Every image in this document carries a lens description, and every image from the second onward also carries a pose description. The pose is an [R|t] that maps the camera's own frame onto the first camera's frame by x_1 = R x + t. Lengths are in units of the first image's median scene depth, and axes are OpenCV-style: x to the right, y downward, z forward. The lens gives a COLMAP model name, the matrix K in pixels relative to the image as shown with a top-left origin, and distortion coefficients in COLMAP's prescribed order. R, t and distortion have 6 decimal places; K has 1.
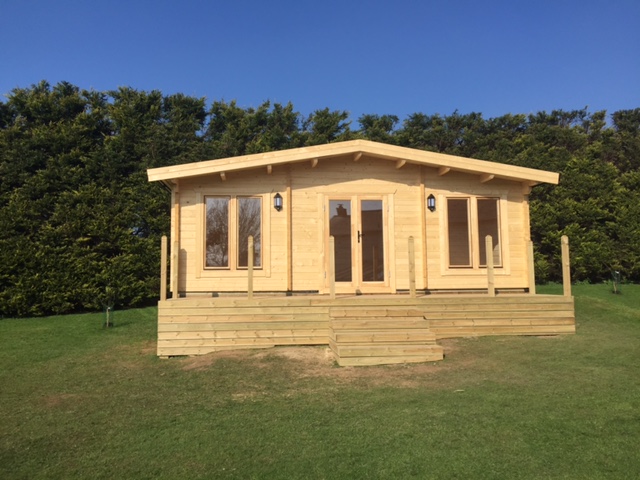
lens RADIAL K [[541.9, 0, 316.5], [0, 541.9, 239.3], [0, 0, 1]] dist [0.056160, -0.085963]
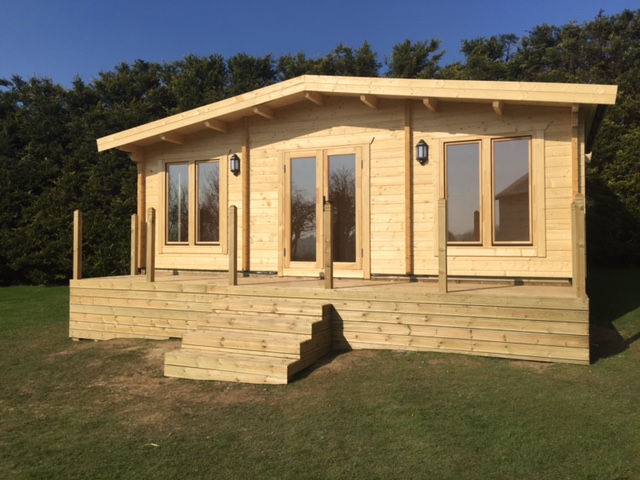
lens RADIAL K [[541.9, 0, 319.8], [0, 541.9, 234.2], [0, 0, 1]] dist [0.056160, -0.085963]
pose [[0.869478, 0.001343, -0.493970, 0.452546], [0.027966, 0.998259, 0.051938, -0.001761], [0.493180, -0.058974, 0.867926, 0.326148]]
